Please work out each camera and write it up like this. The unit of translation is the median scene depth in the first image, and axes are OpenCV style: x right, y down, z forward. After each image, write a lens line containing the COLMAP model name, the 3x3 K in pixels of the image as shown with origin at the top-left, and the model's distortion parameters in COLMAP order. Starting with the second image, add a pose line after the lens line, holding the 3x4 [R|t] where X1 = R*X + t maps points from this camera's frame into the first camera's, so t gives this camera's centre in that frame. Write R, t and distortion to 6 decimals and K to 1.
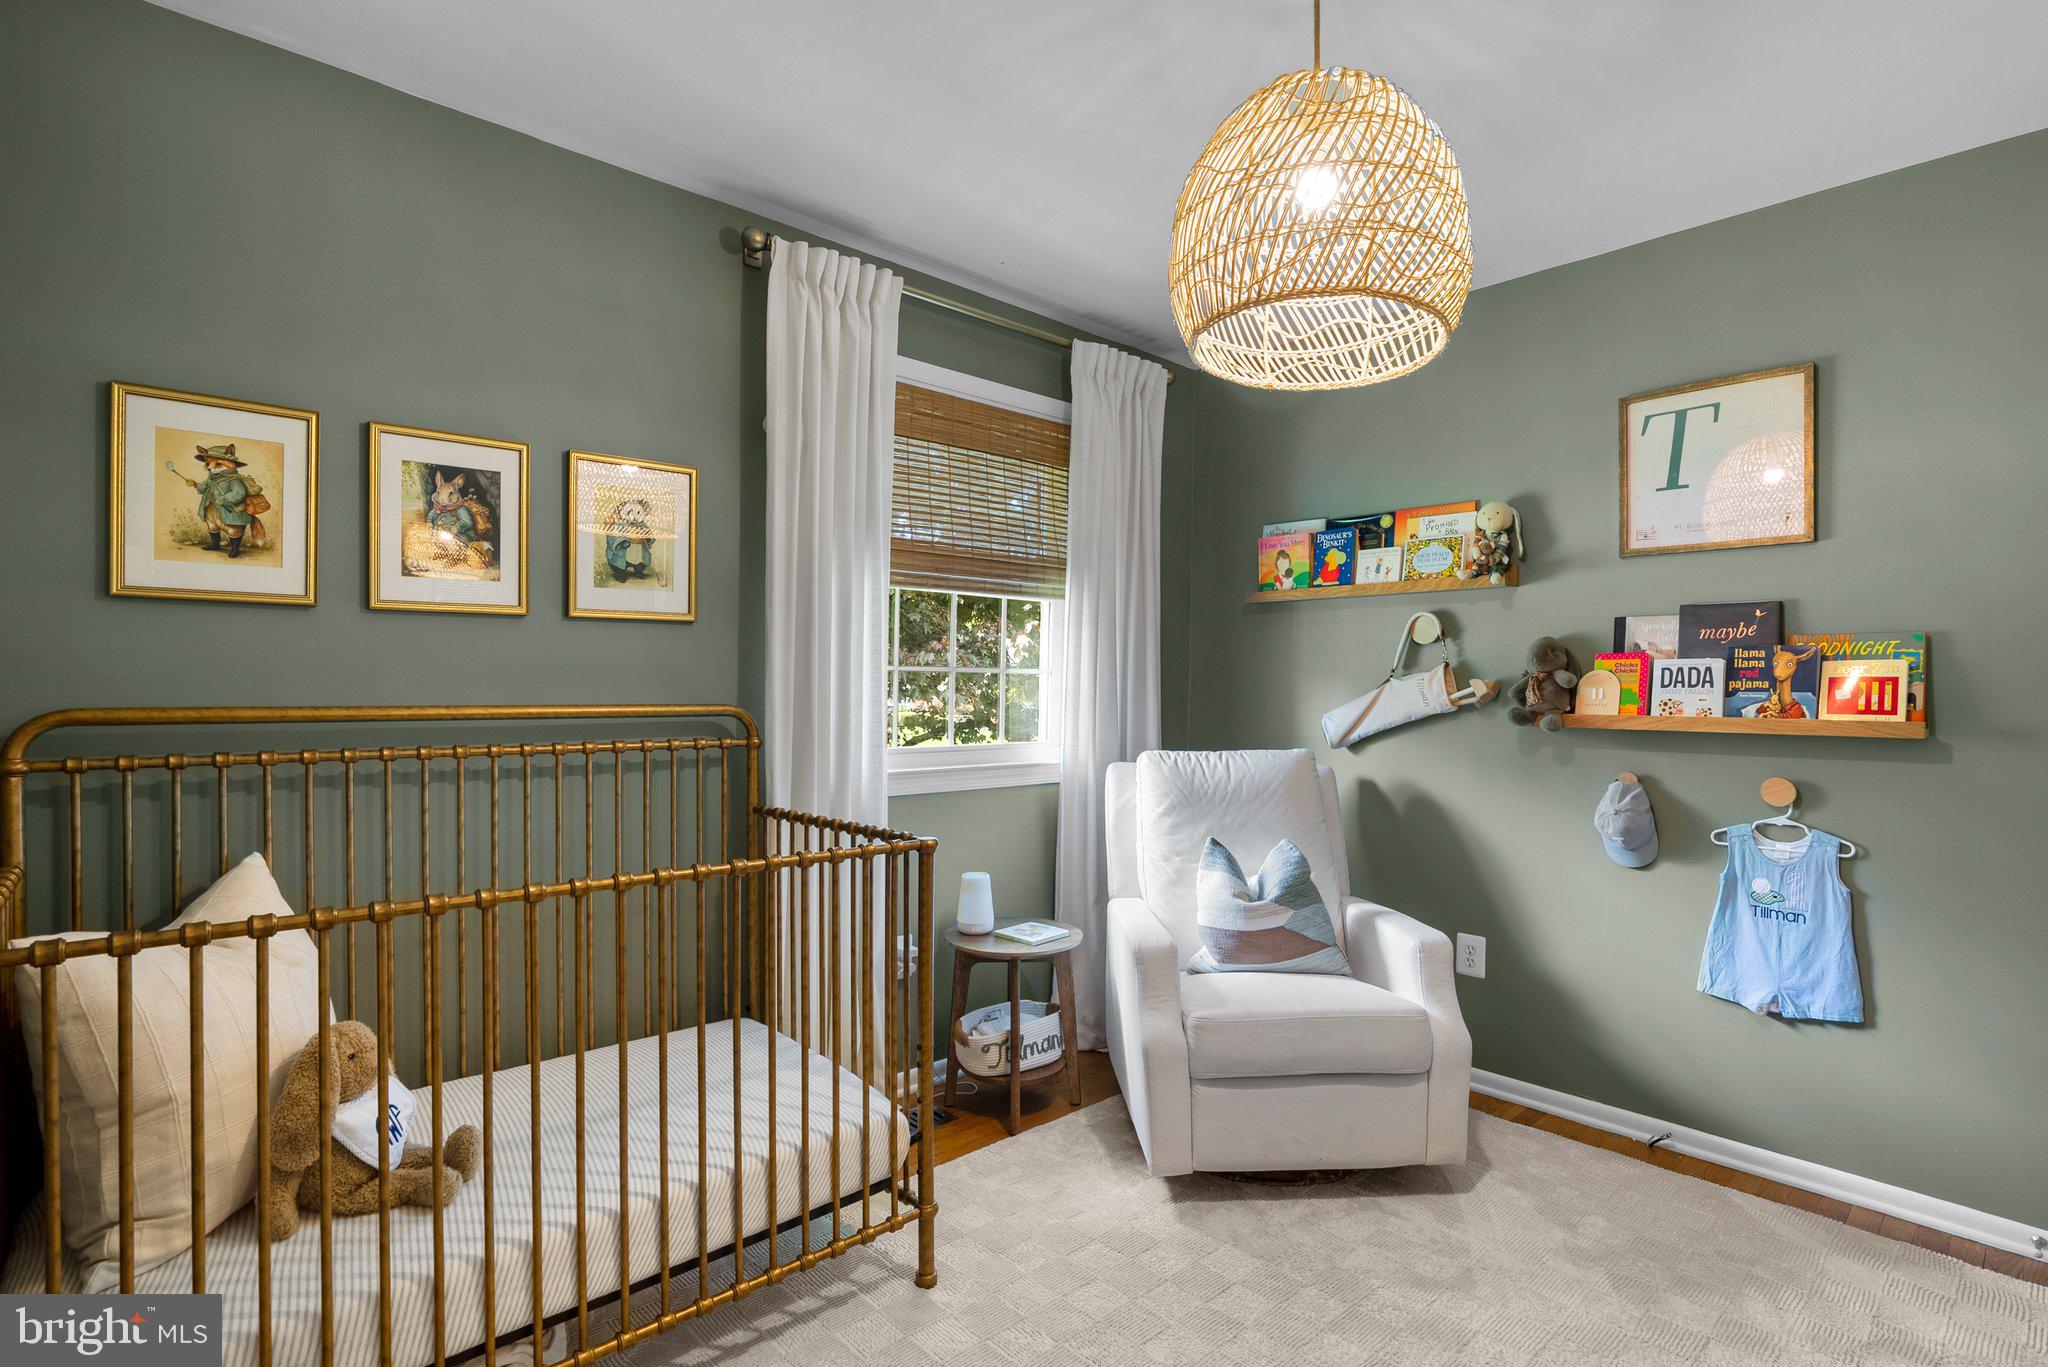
lens RADIAL K [[980.1, 0, 1027.7], [0, 980.1, 701.7], [0, 0, 1]] dist [-0.047090, 0.018206]
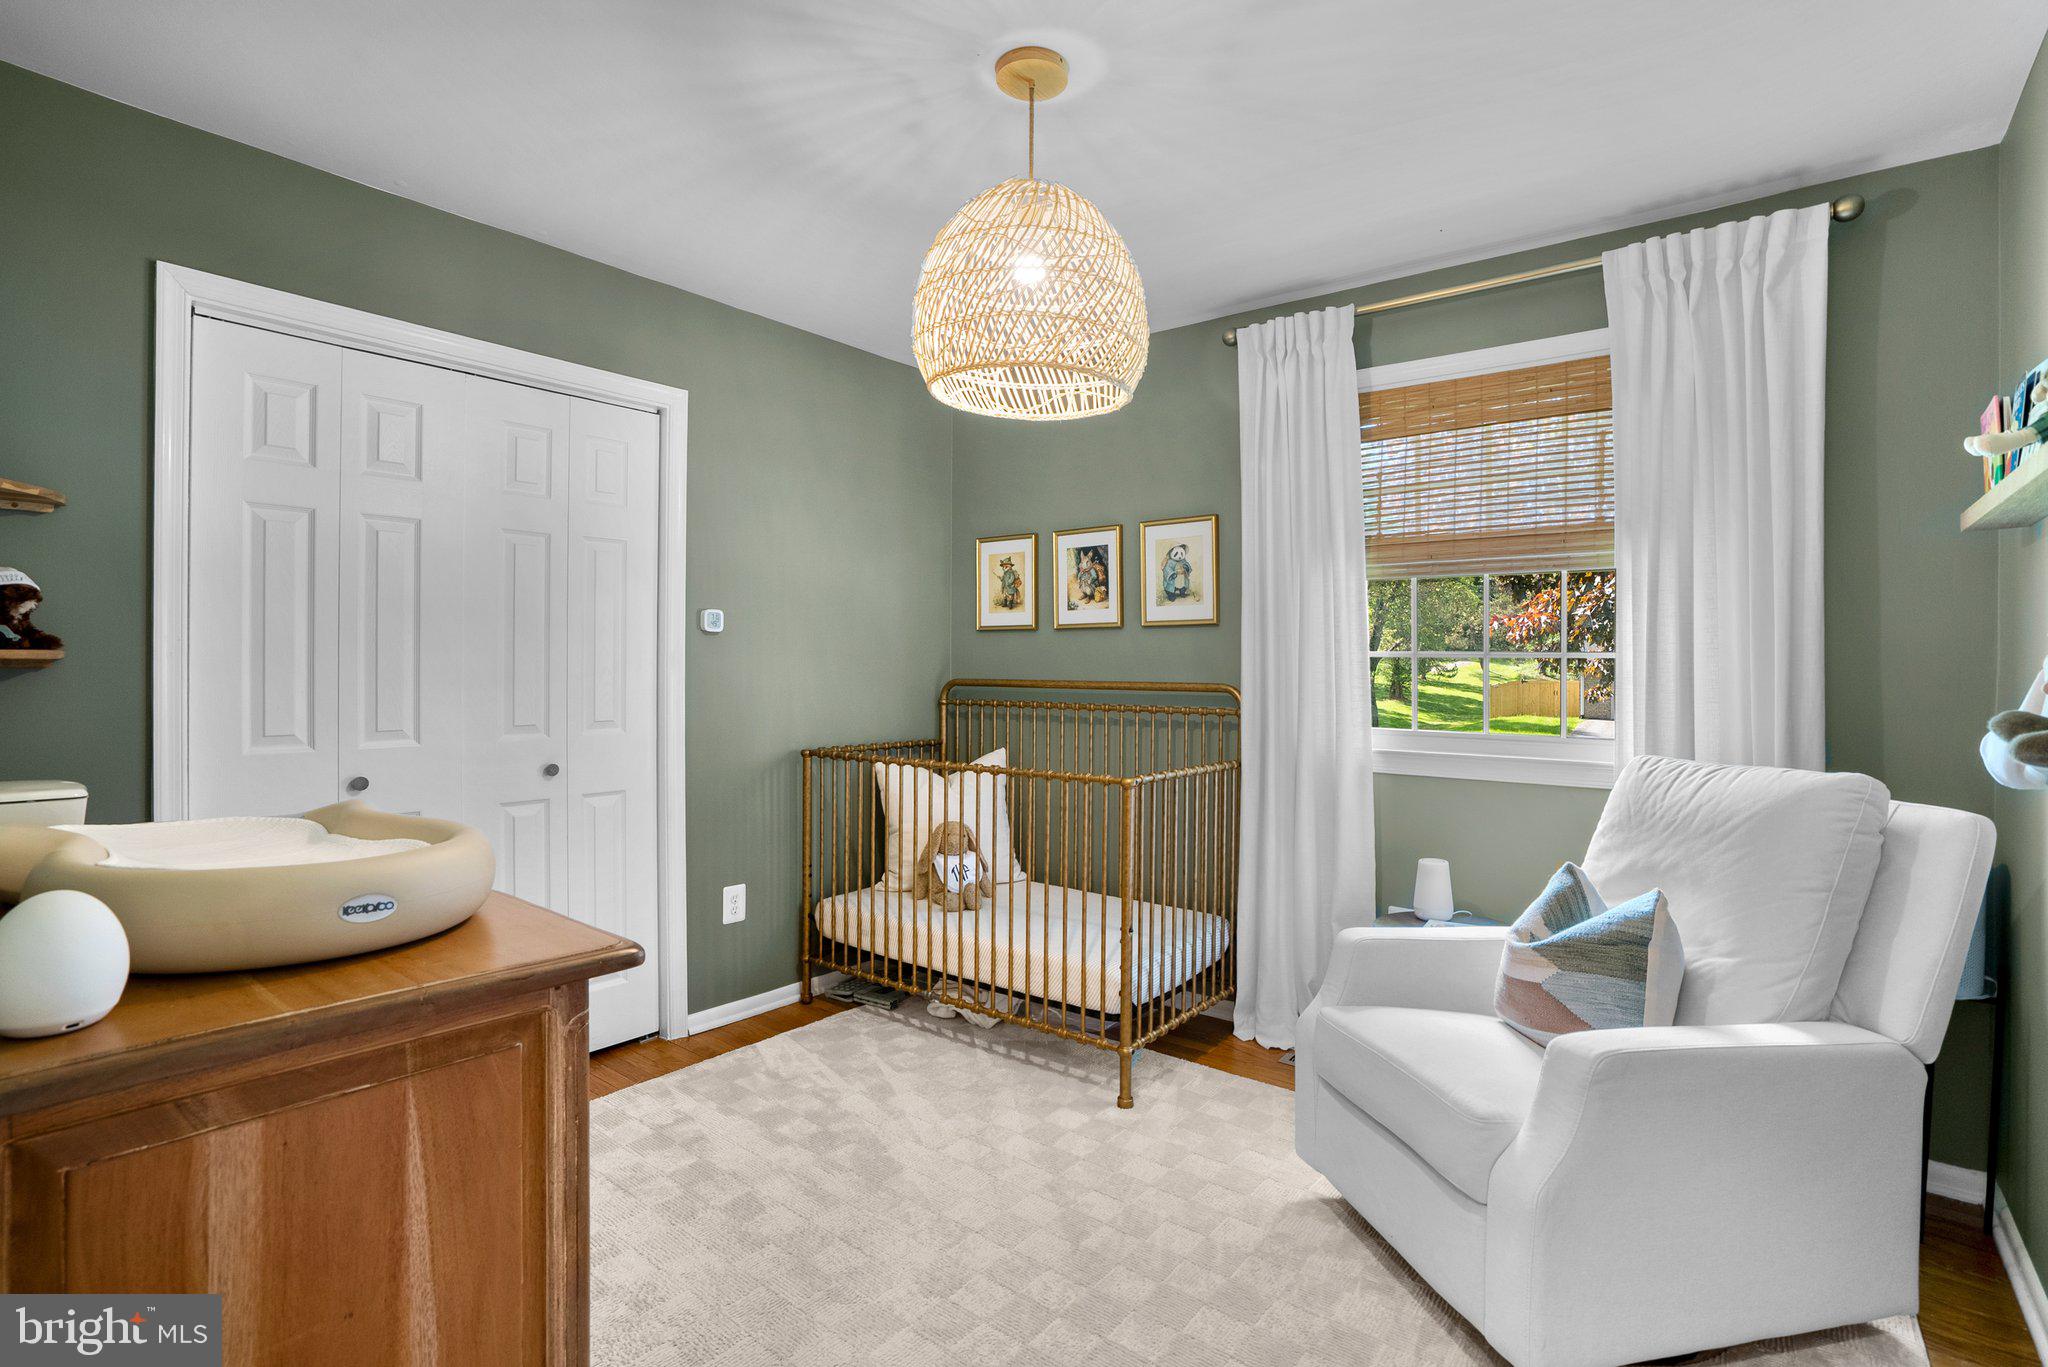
lens RADIAL K [[980.1, 0, 1032.3], [0, 980.1, 665.5], [0, 0, 1]] dist [-0.047090, 0.018206]
pose [[0.178187, -0.002039, -0.983995, 1.163356], [-0.016509, 0.999851, -0.005061, -0.013180], [0.983858, 0.017147, 0.178127, 0.579206]]
